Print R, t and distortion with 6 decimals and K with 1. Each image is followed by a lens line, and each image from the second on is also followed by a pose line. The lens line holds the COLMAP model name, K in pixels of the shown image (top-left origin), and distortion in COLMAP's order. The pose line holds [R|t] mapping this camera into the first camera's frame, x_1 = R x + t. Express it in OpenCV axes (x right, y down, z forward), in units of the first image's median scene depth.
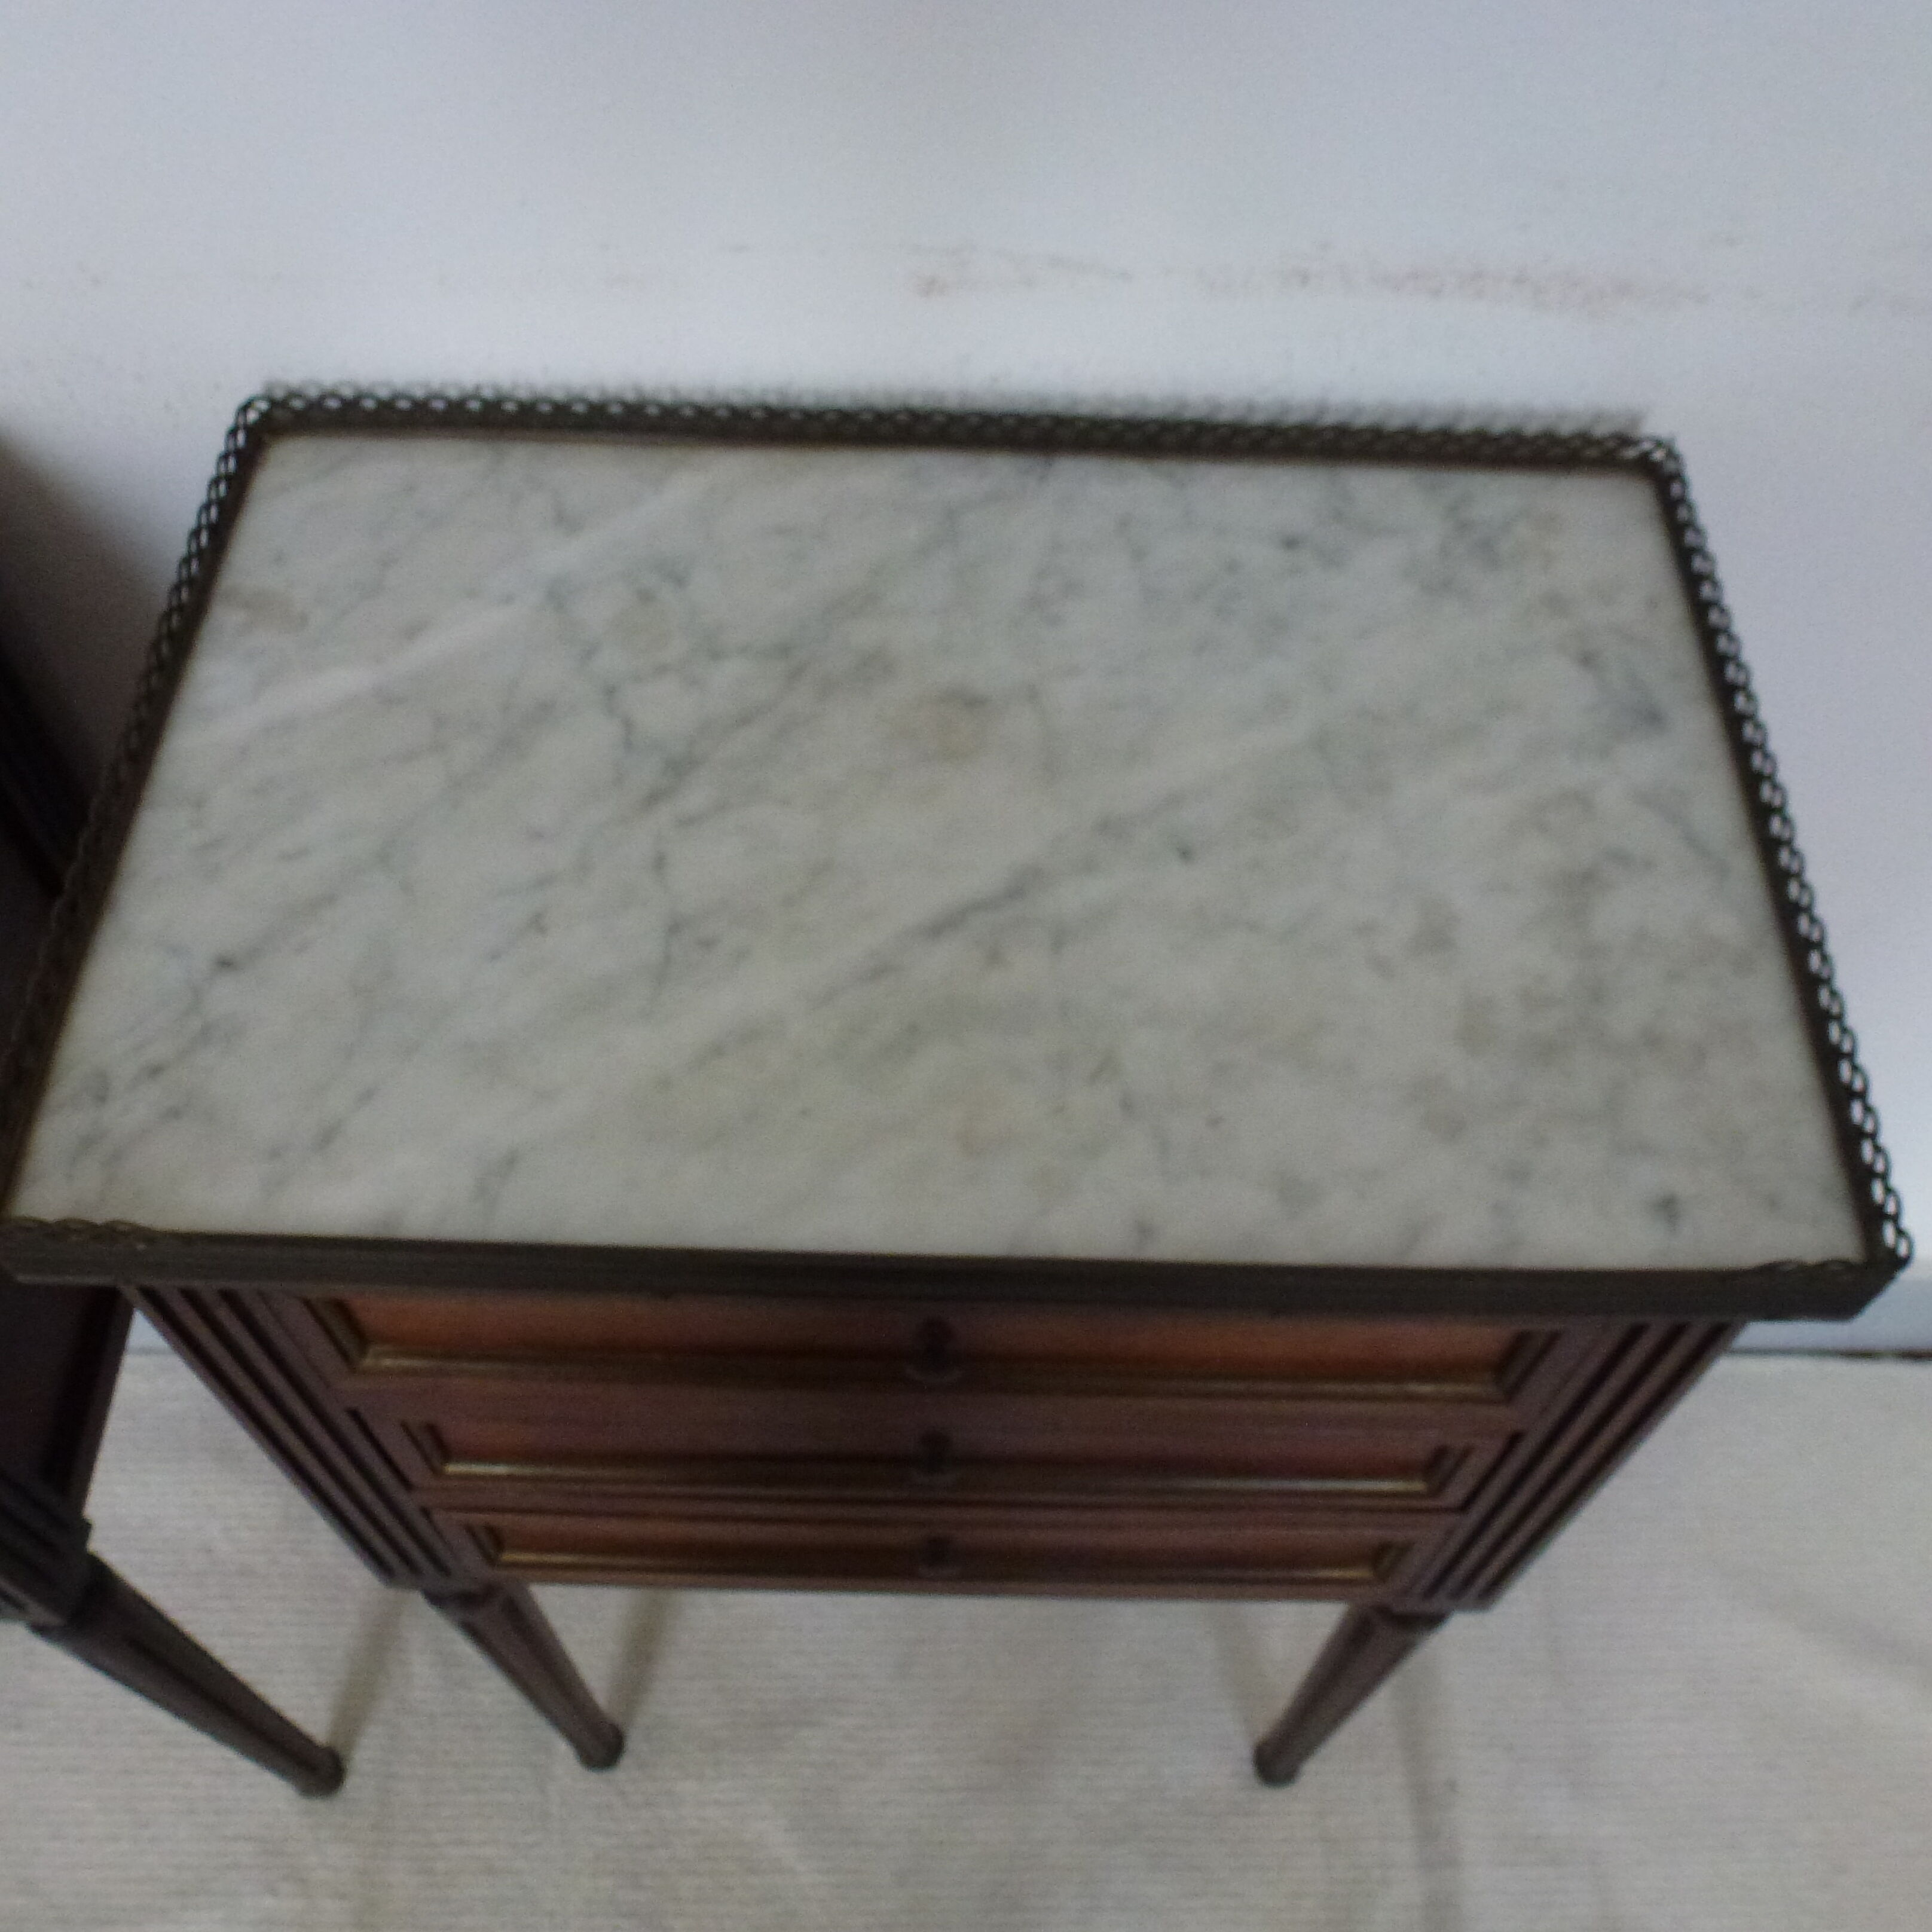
lens RADIAL K [[1832.1, 0, 979.5], [0, 1832.1, 923.4], [0, 0, 1]] dist [-0.069885, 0.000000]
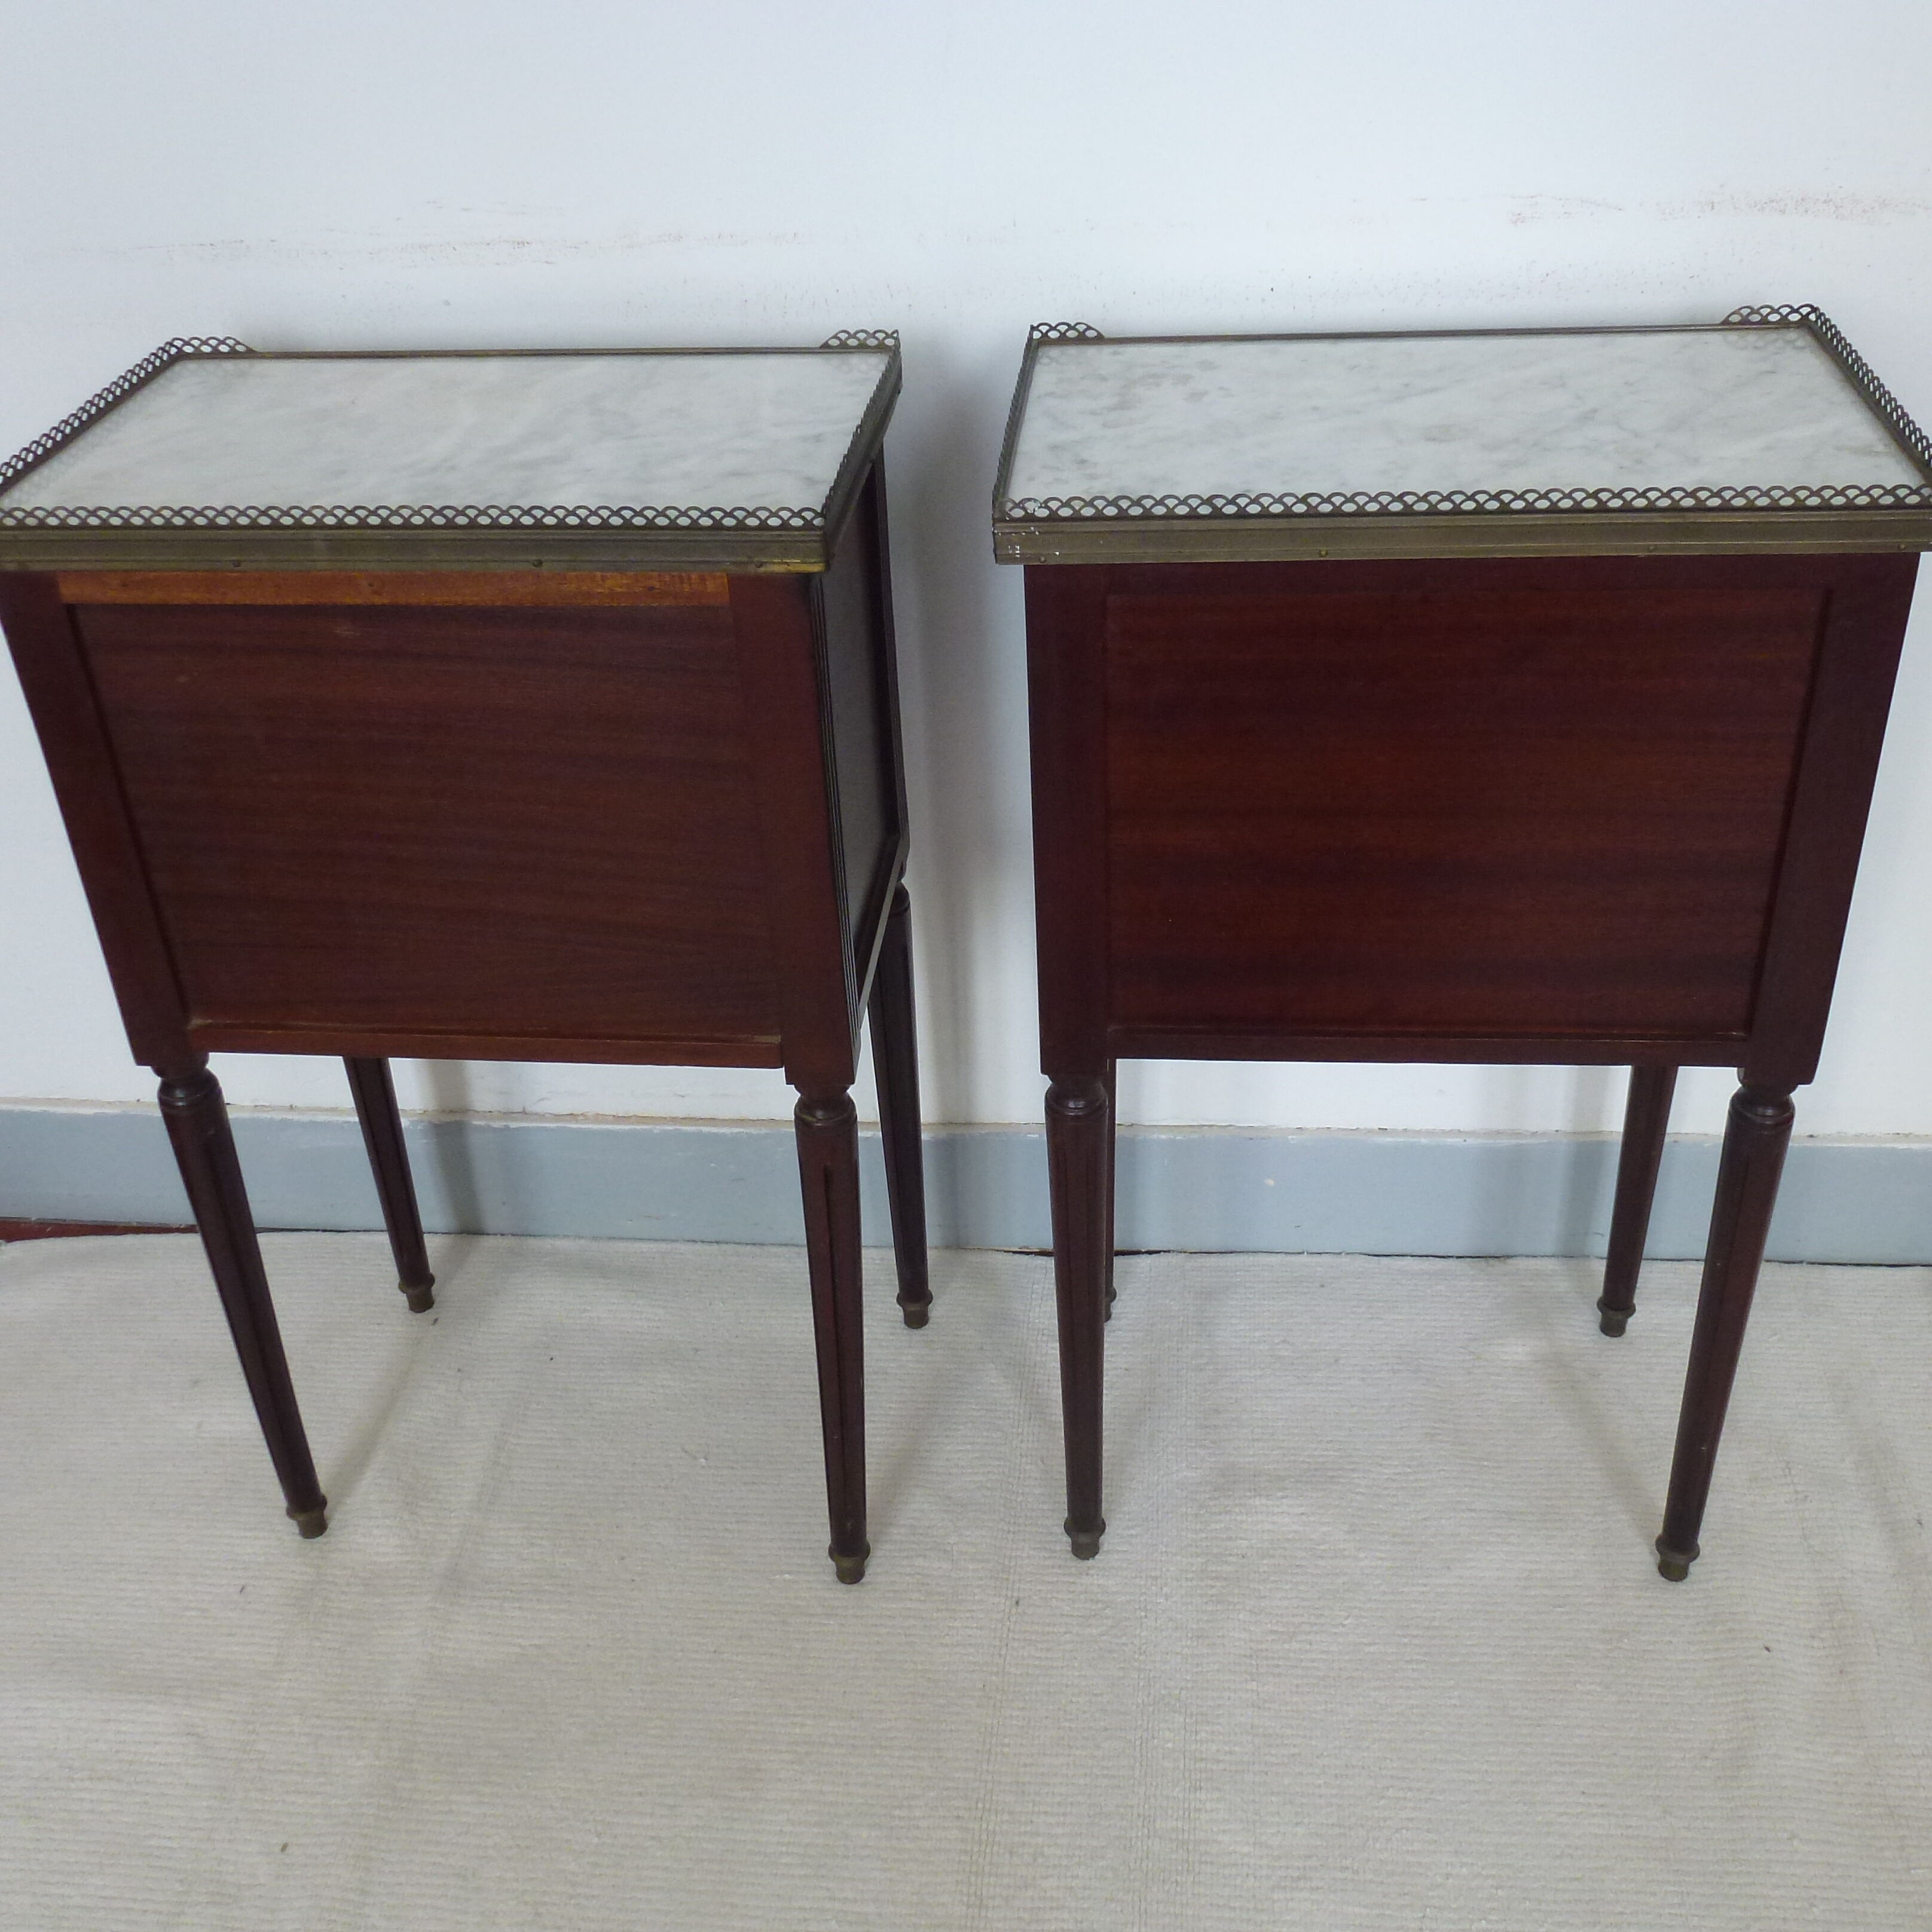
lens RADIAL K [[2085.2, 0, 976.2], [0, 2085.2, 965.8], [0, 0, 1]] dist [-0.031668, 0.000000]
pose [[0.993795, -0.006261, -0.111051, -0.199098], [-0.034400, 0.932166, -0.360393, 0.670420], [0.105774, 0.361977, 0.926166, -0.462715]]
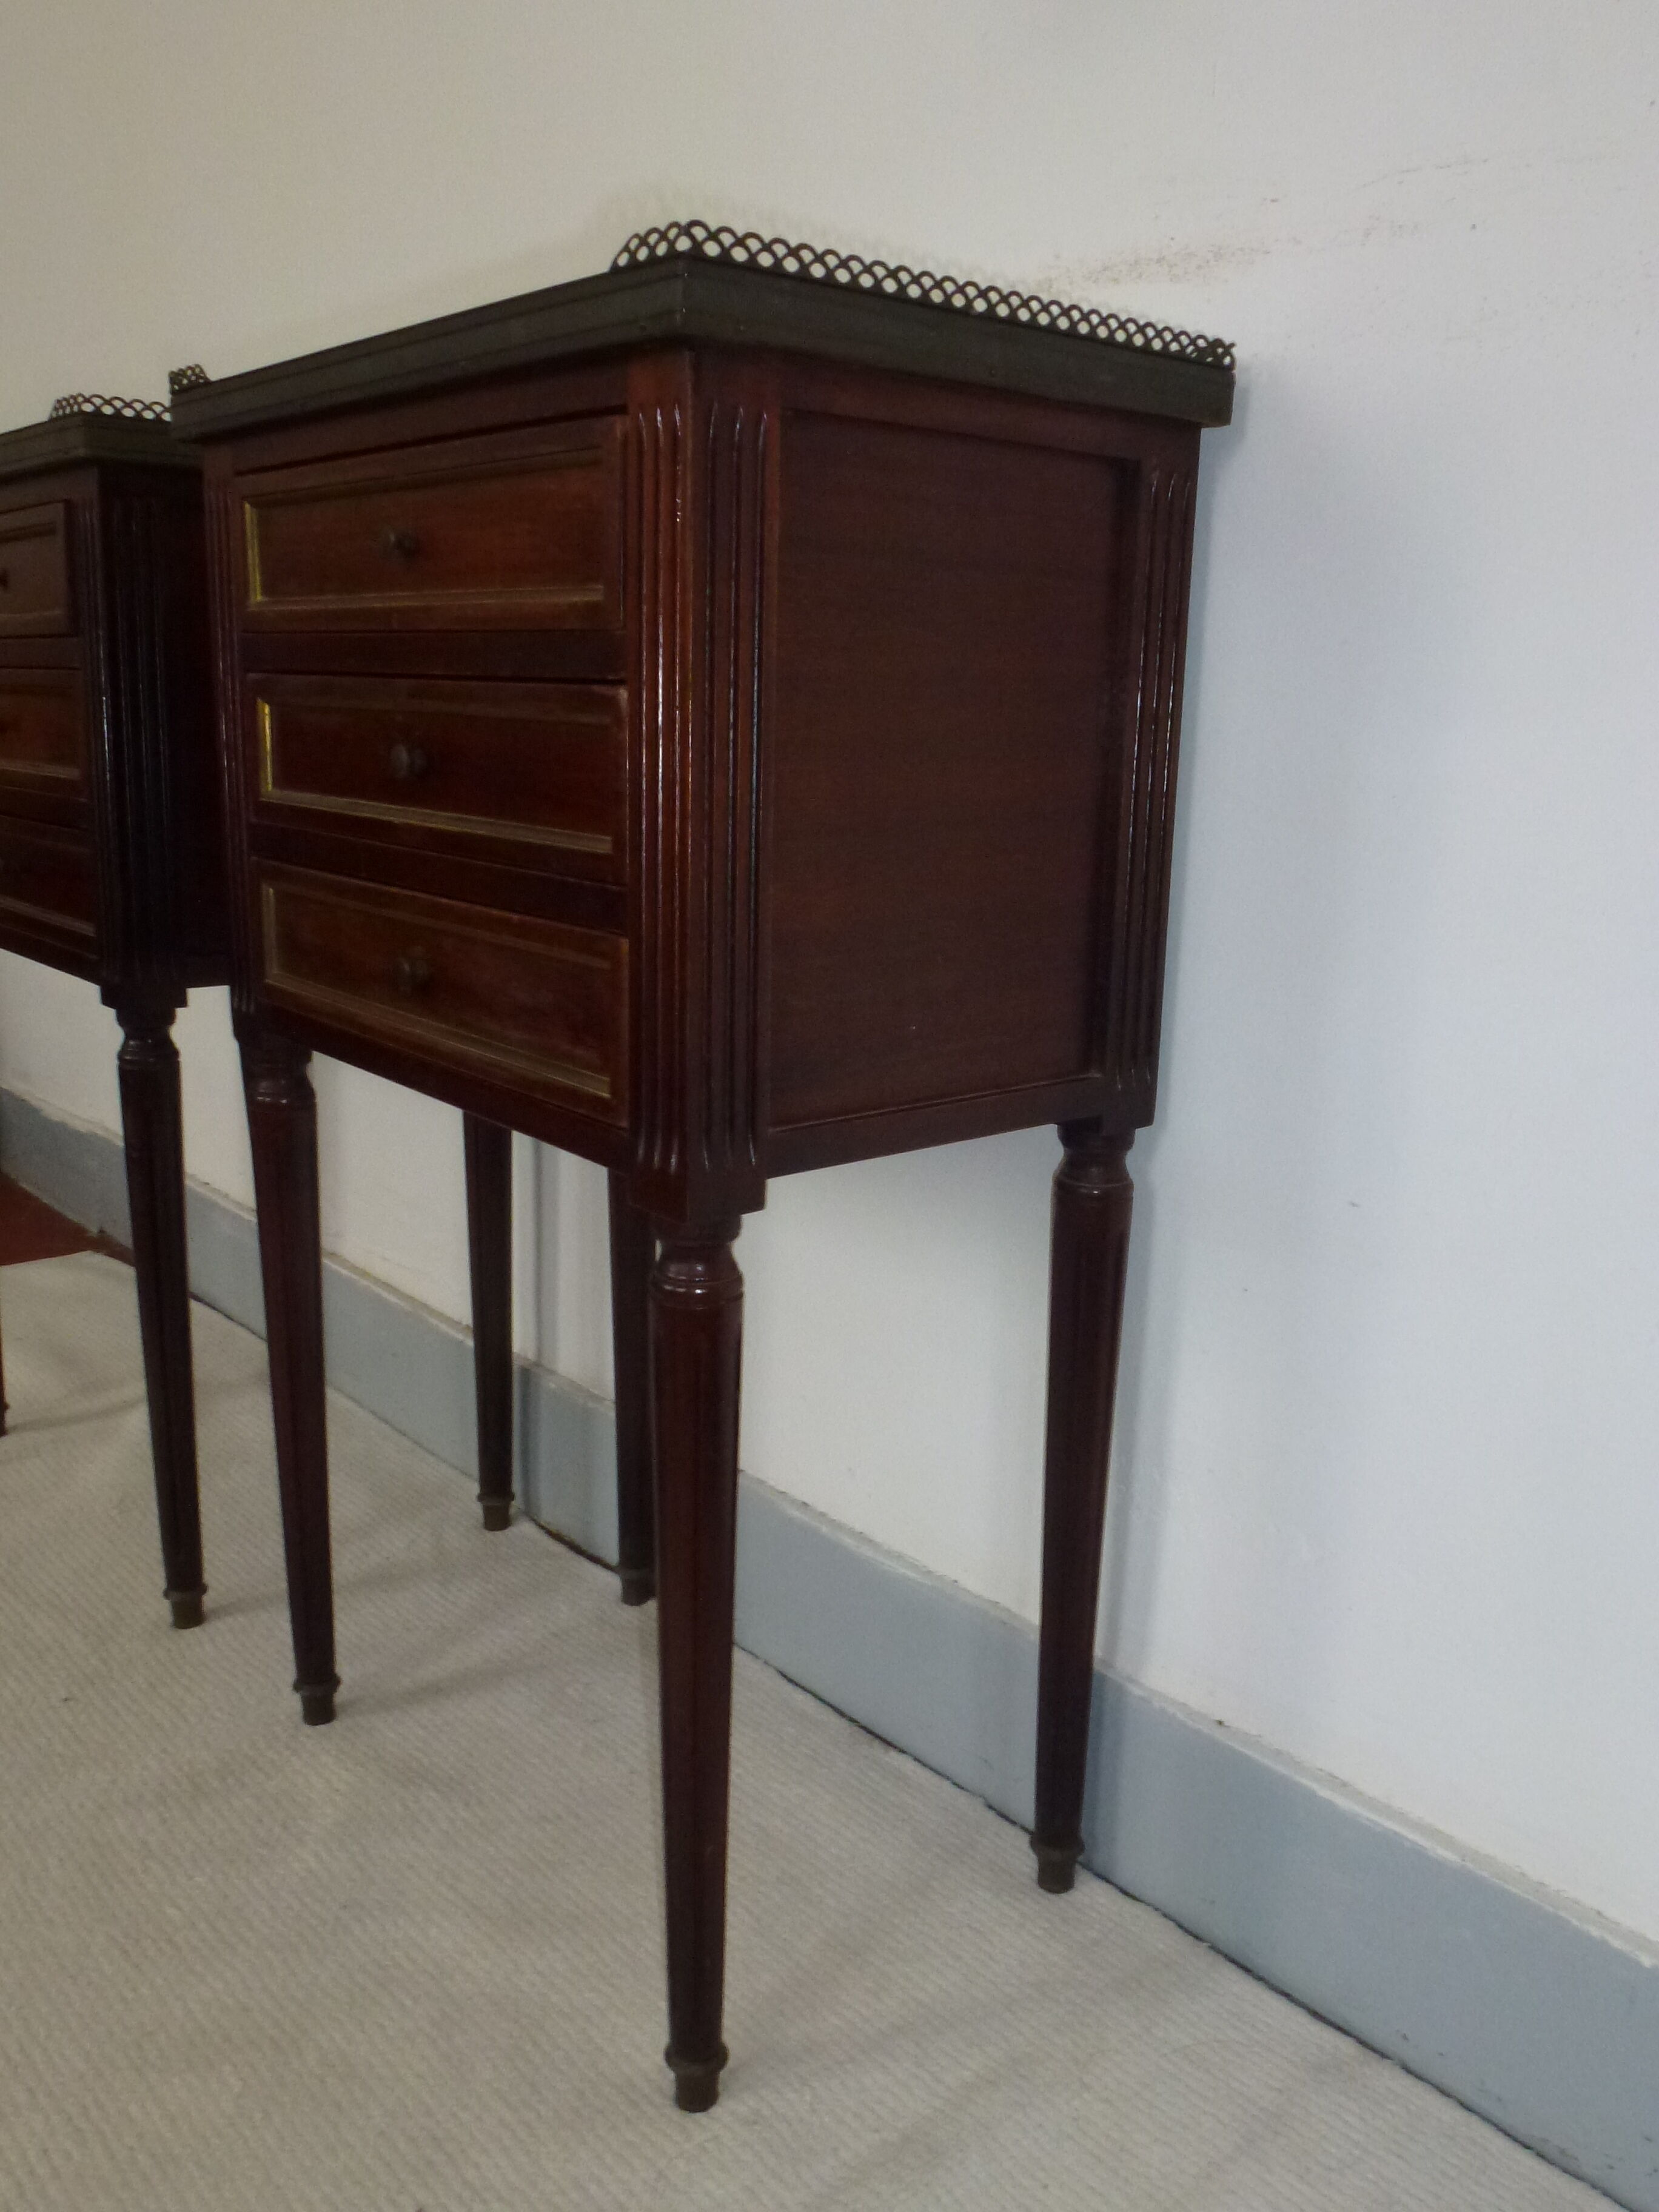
lens RADIAL K [[1756.5, 0, 831.2], [0, 1756.5, 1119.3], [0, 0, 1]] dist [-0.026359, -0.004096]
pose [[0.673018, 0.175712, -0.718451, 0.688124], [-0.611339, 0.678903, -0.406639, 0.472327], [0.416308, 0.712893, 0.564333, 0.313306]]
